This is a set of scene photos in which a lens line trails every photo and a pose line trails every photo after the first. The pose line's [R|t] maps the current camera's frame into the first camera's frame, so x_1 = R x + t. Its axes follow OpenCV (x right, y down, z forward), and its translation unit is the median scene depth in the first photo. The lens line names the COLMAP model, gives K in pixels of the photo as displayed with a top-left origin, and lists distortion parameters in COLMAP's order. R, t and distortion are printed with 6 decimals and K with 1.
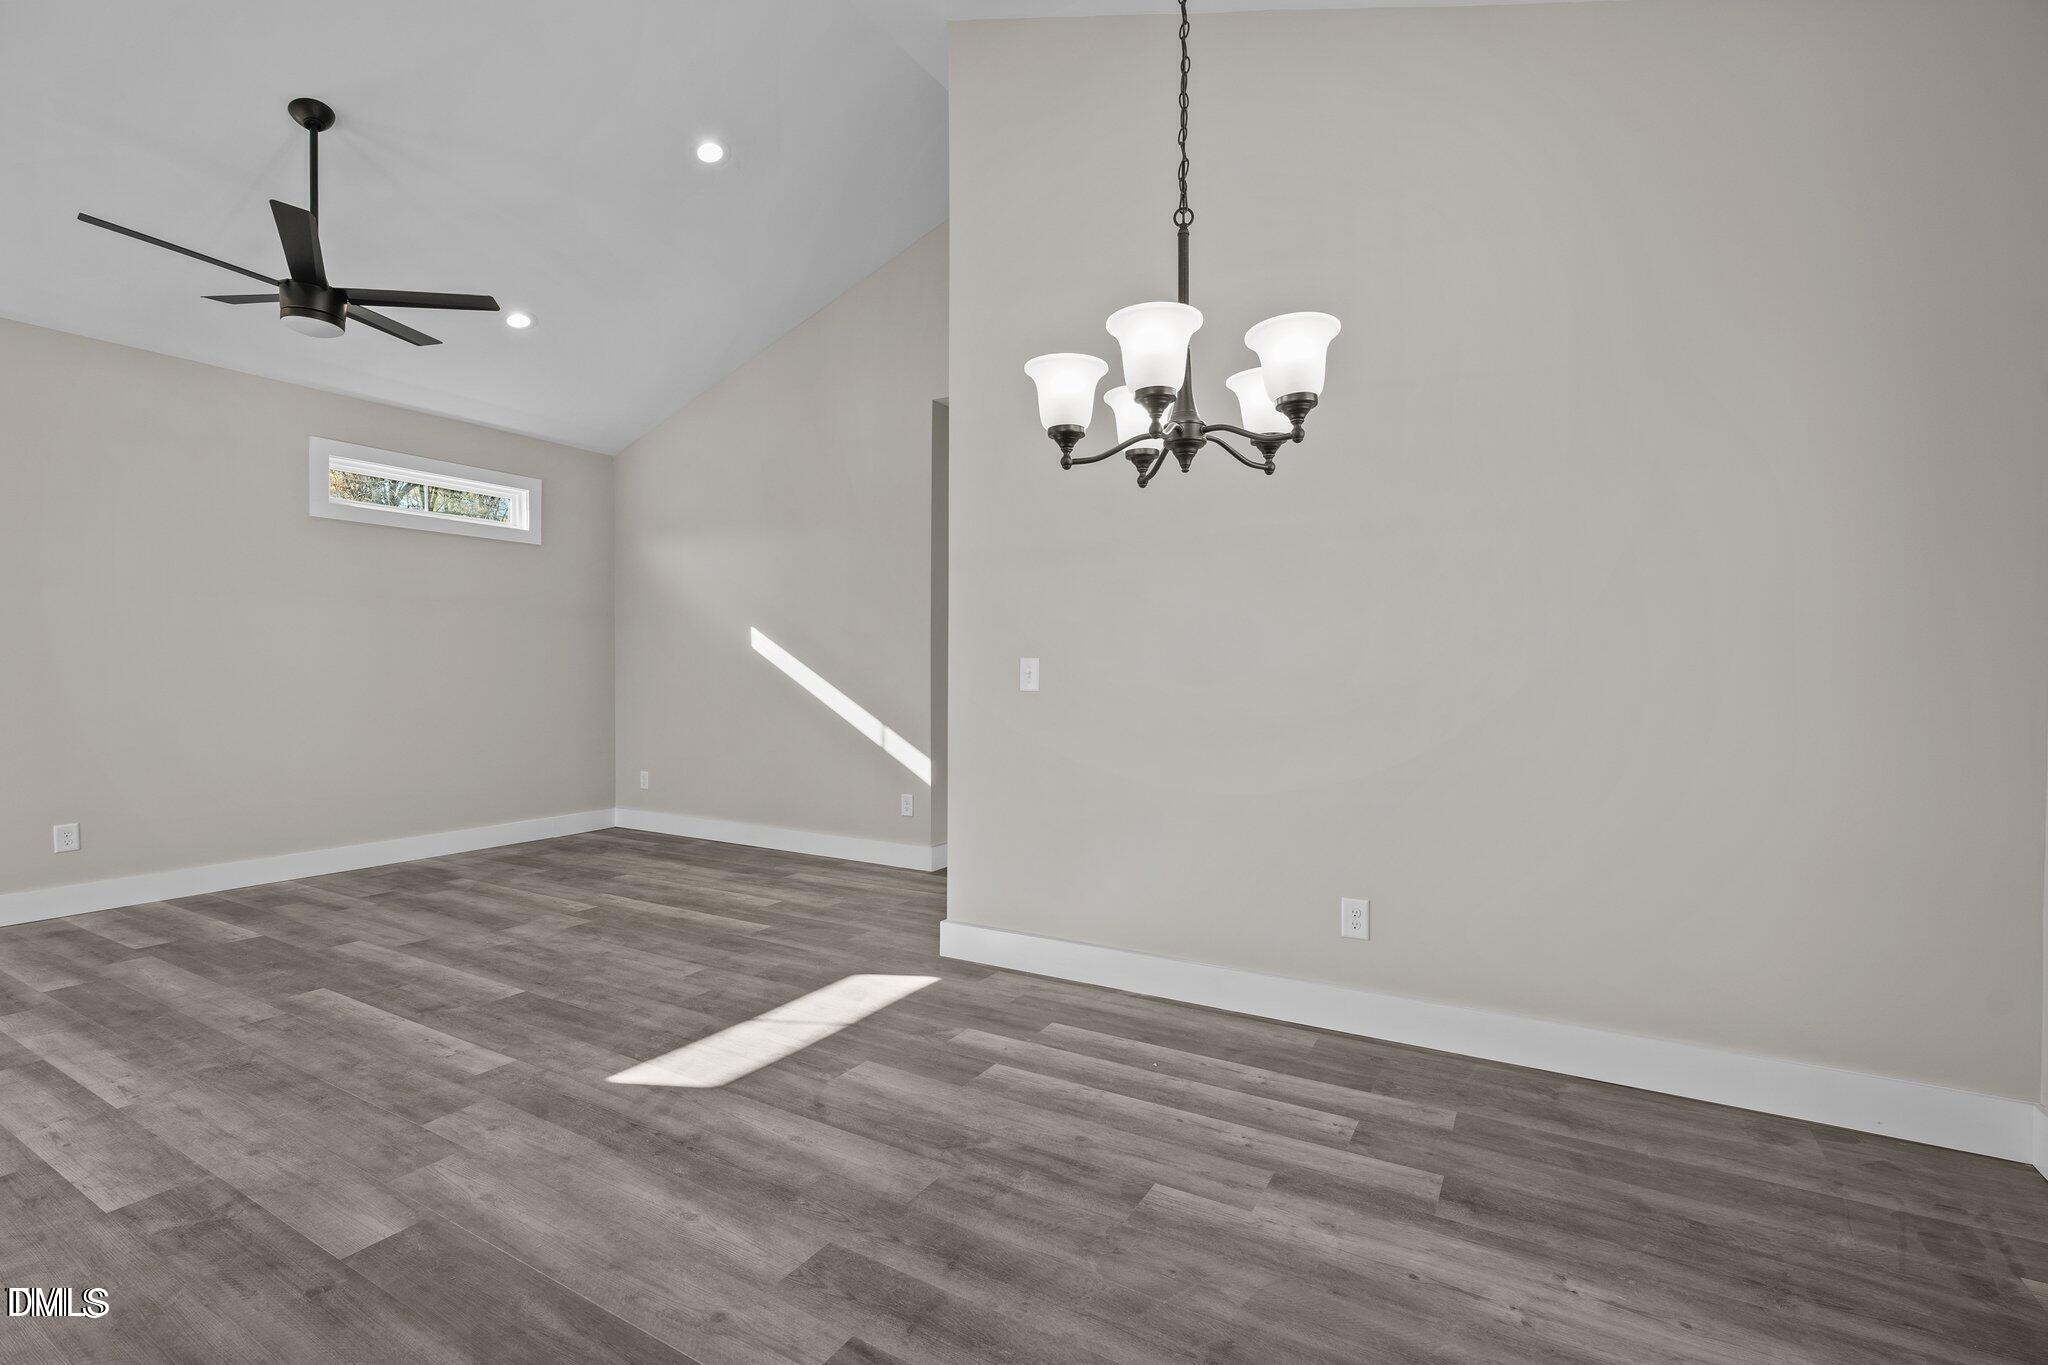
lens RADIAL K [[920.9, 0, 1026.7], [0, 920.9, 687.4], [0, 0, 1]] dist [-0.011498, 0.003473]
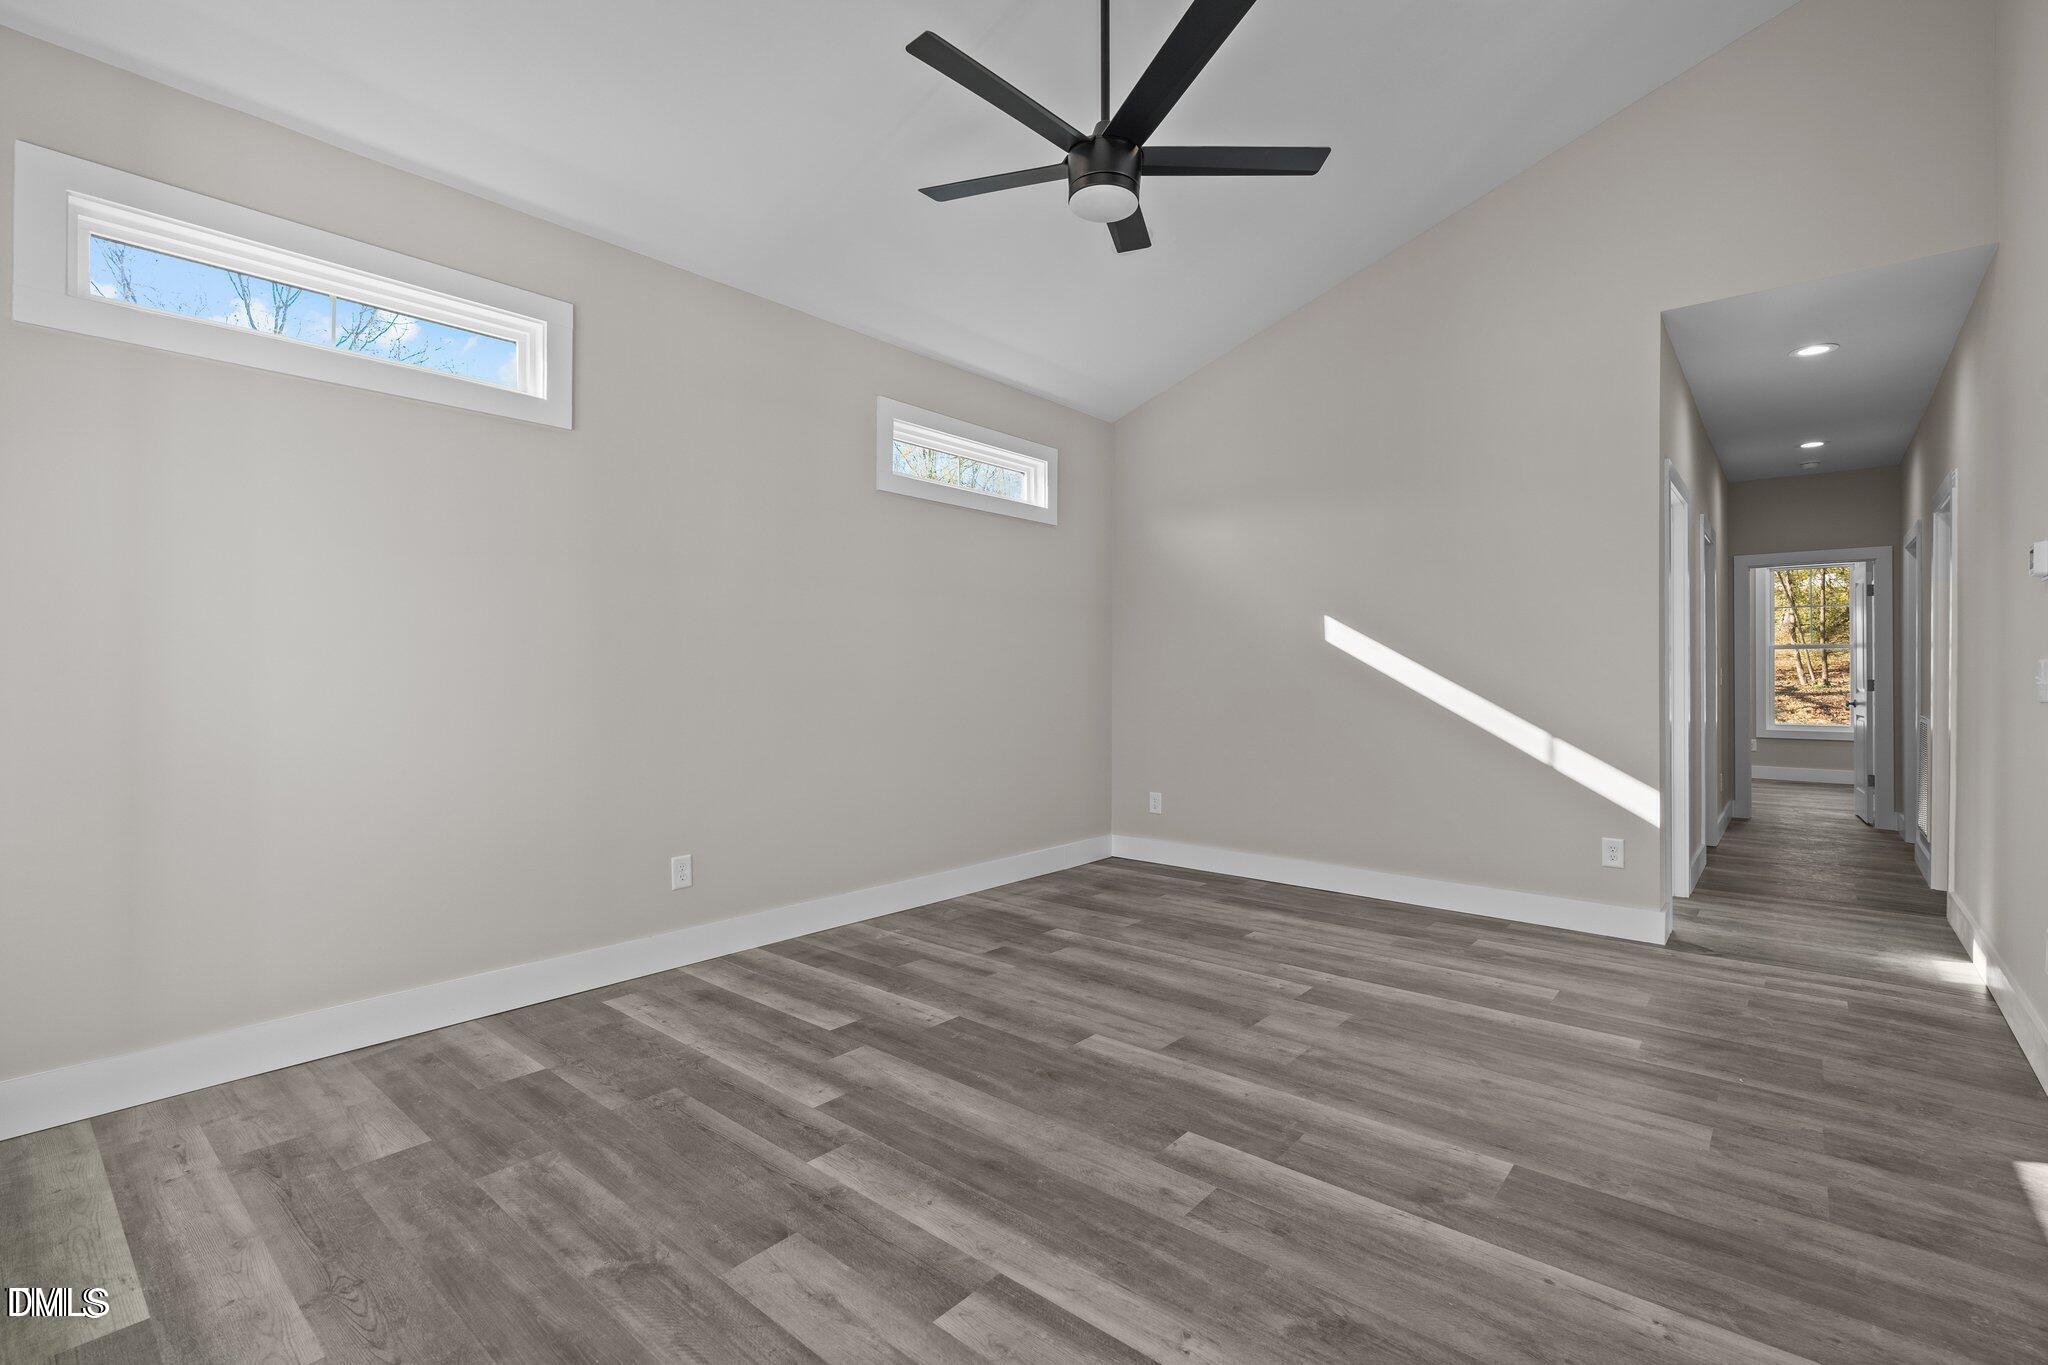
lens RADIAL K [[920.9, 0, 1006.7], [0, 920.9, 673.7], [0, 0, 1]] dist [-0.011498, 0.003473]
pose [[0.981704, -0.001697, -0.190408, -0.986602], [-0.002025, 0.999811, -0.019350, -0.001871], [0.190405, 0.019382, 0.981514, 0.372832]]
